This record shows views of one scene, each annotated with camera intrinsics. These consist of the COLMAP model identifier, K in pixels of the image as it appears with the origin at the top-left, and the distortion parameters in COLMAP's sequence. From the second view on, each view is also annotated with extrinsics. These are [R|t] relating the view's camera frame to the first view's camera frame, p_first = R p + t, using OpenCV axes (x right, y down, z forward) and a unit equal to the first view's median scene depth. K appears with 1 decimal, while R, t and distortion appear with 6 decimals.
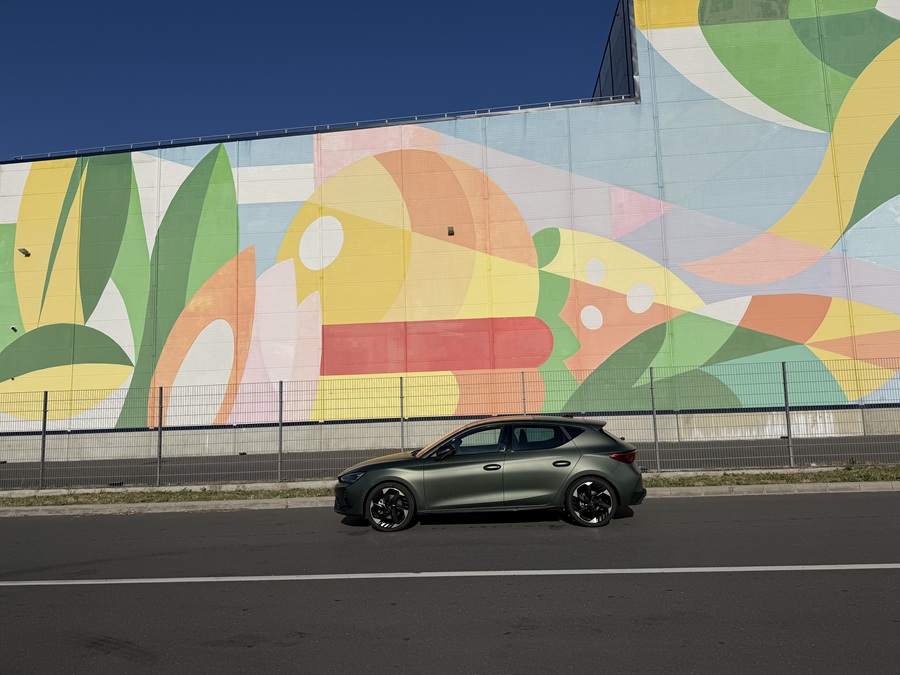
lens RADIAL K [[622.8, 0, 455.3], [0, 622.8, 338.5], [0, 0, 1]] dist [0.134790, -0.203972]
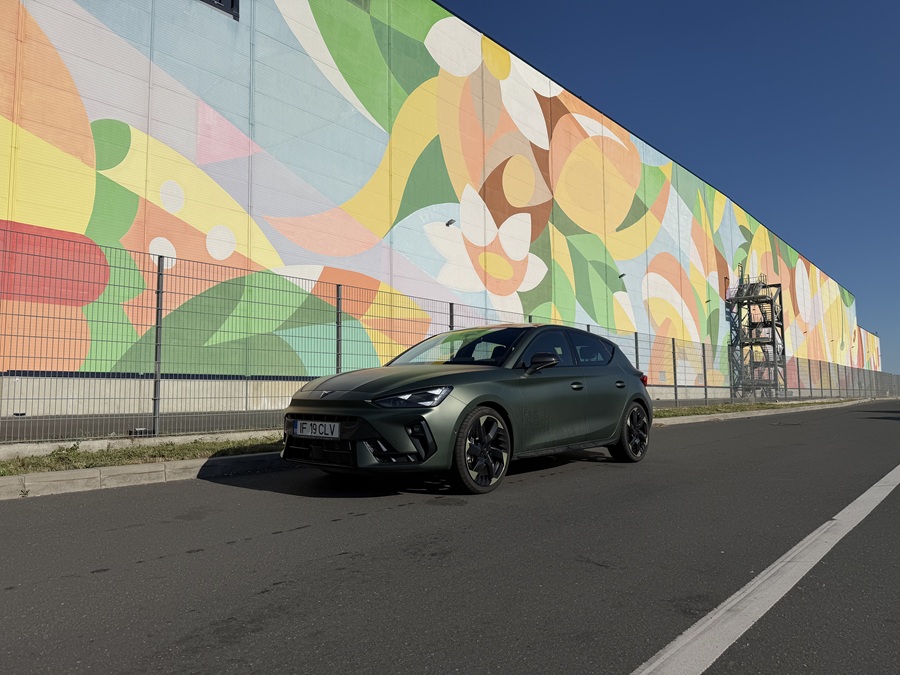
lens RADIAL K [[622.8, 0, 455.3], [0, 622.8, 338.5], [0, 0, 1]] dist [0.134790, -0.203972]
pose [[0.586211, 0.102614, 0.803633, -0.194855], [-0.112138, 0.992675, -0.044953, 0.067148], [-0.802360, -0.063766, 0.593424, 0.236366]]
